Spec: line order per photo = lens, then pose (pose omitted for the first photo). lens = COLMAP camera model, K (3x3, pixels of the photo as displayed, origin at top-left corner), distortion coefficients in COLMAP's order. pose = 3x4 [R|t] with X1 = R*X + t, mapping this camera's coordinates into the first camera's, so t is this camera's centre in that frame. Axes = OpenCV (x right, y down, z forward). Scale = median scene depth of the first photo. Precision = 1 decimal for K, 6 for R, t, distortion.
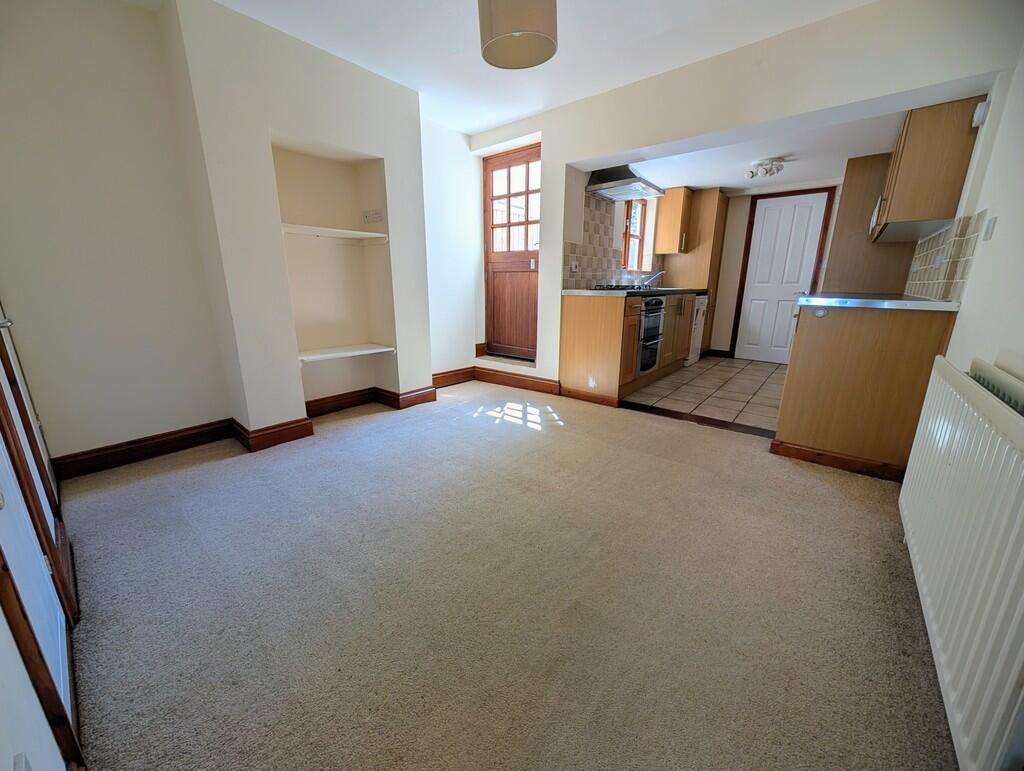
lens RADIAL K [[388.1, 0, 512.2], [0, 388.1, 382.8], [0, 0, 1]] dist [-0.000501, -0.000042]
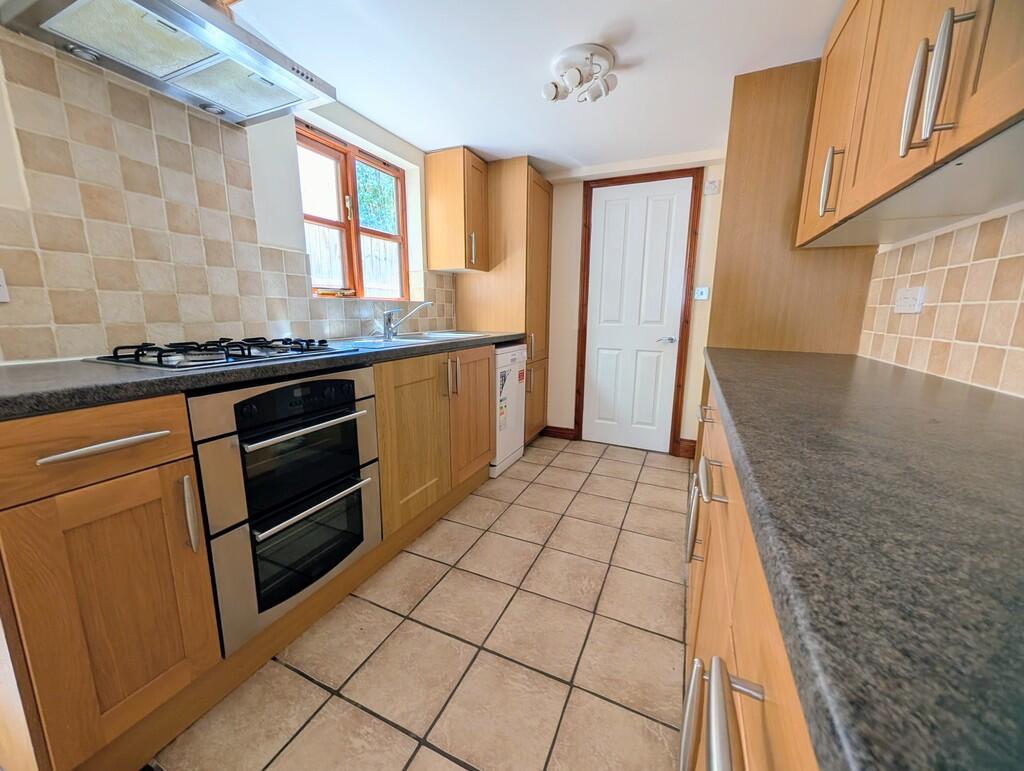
lens RADIAL K [[388.1, 0, 512.3], [0, 388.1, 382.9], [0, 0, 1]] dist [-0.000501, -0.000042]
pose [[0.963527, -0.044303, 0.263919, 0.338545], [0.061905, 0.996351, -0.058752, -0.139634], [-0.260353, 0.072947, 0.962754, 0.471260]]
